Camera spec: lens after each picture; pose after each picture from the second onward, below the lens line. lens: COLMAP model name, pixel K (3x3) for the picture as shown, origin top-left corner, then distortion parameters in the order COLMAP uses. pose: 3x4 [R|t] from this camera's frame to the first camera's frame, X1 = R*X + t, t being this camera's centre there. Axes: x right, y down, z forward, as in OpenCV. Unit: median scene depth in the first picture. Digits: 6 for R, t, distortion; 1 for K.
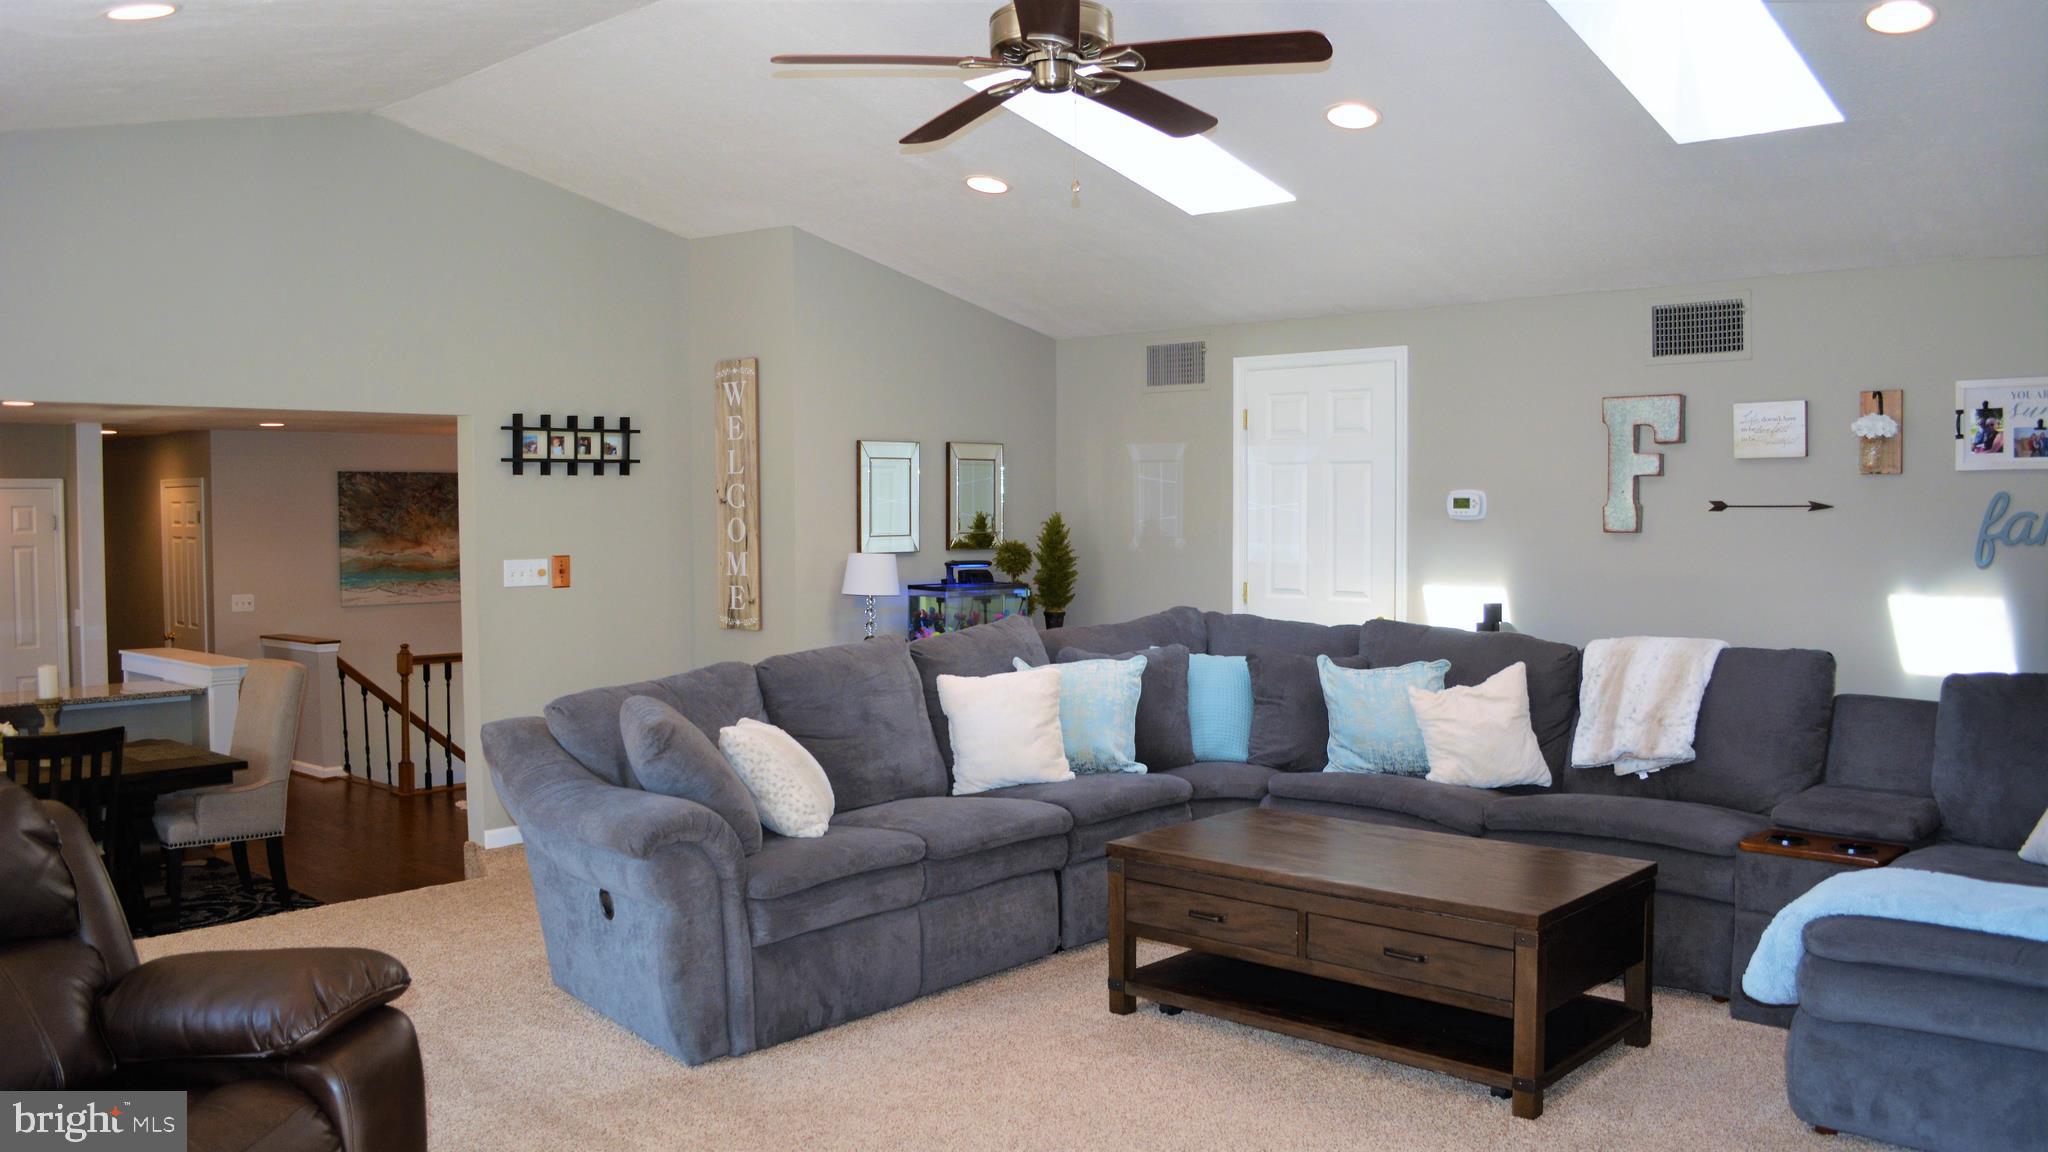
lens RADIAL K [[1618.4, 0, 1032.3], [0, 1618.4, 577.8], [0, 0, 1]] dist [-0.081946, 0.012660]
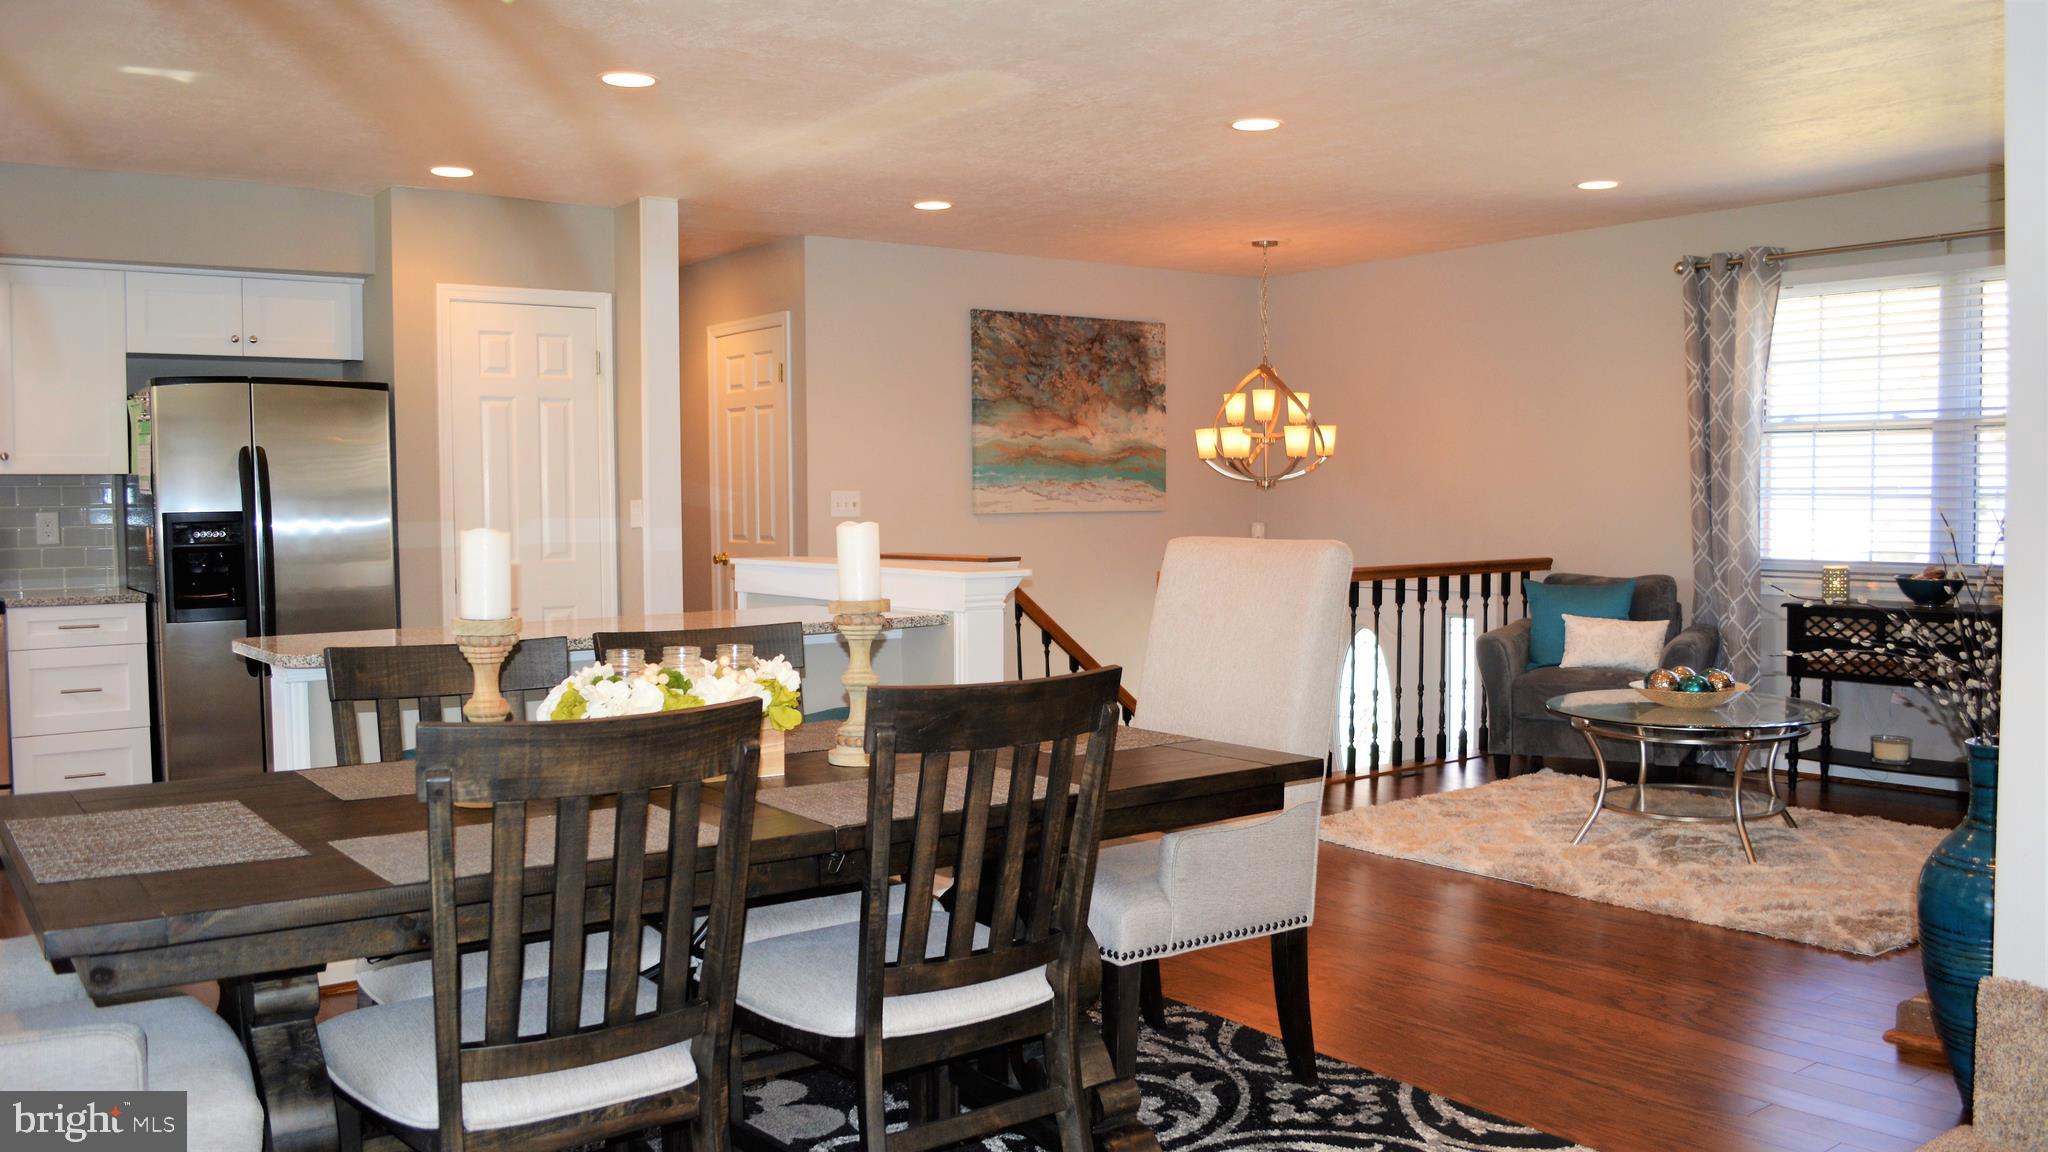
lens RADIAL K [[1646.5, 0, 1027.0], [0, 1646.5, 570.7], [0, 0, 1]] dist [-0.079061, 0.000242]
pose [[0.984007, 0.004630, -0.178067, -0.312554], [-0.003882, 0.999982, 0.004551, 0.041232], [0.178085, -0.003787, 0.984008, 0.358081]]
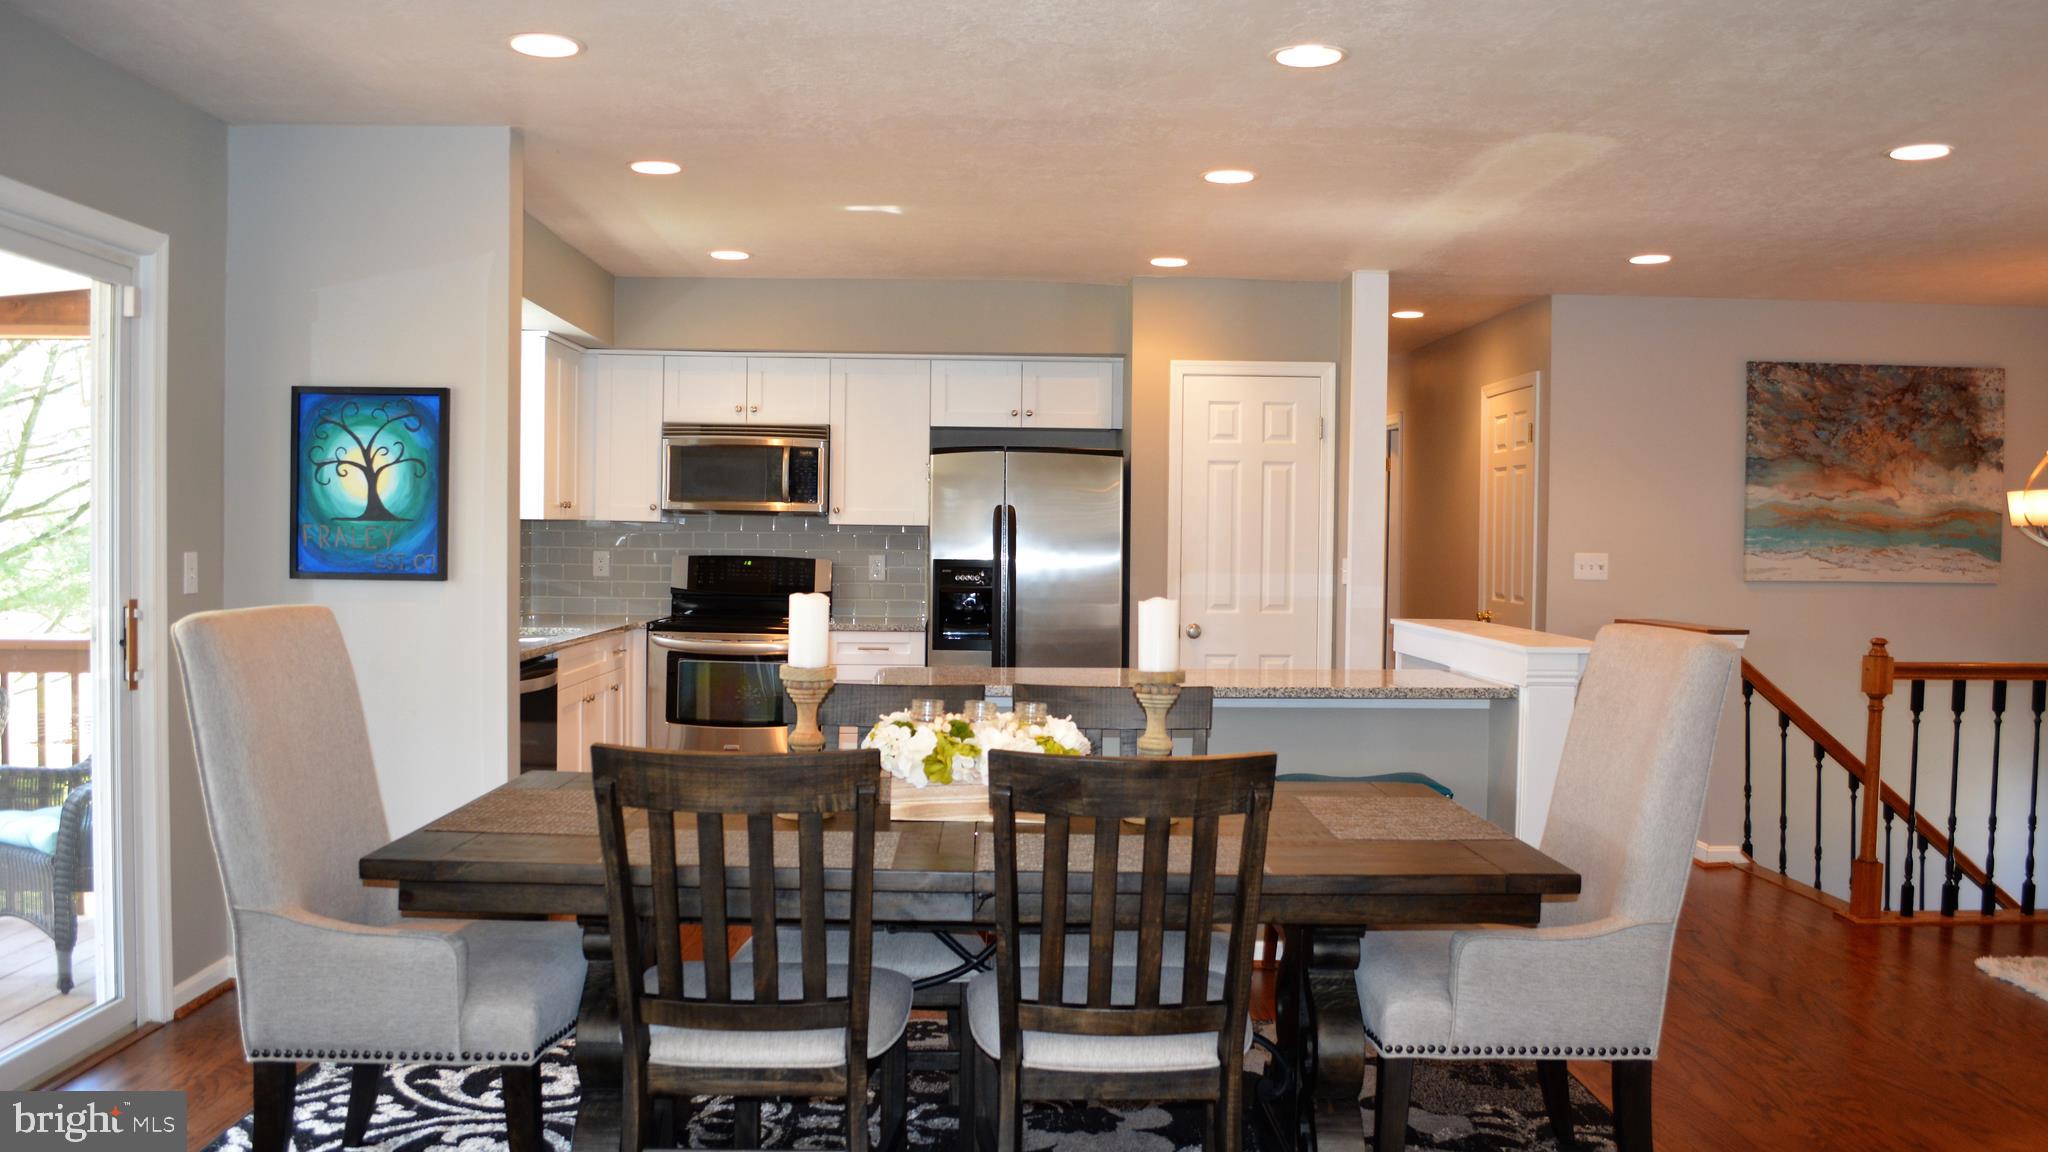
lens RADIAL K [[1618.4, 0, 1032.3], [0, 1618.4, 577.8], [0, 0, 1]] dist [-0.081946, 0.012660]
pose [[0.697441, 0.031766, -0.715938, -0.198860], [-0.046057, 0.998939, -0.000544, 0.032164], [0.715161, 0.033354, 0.698164, 0.402016]]
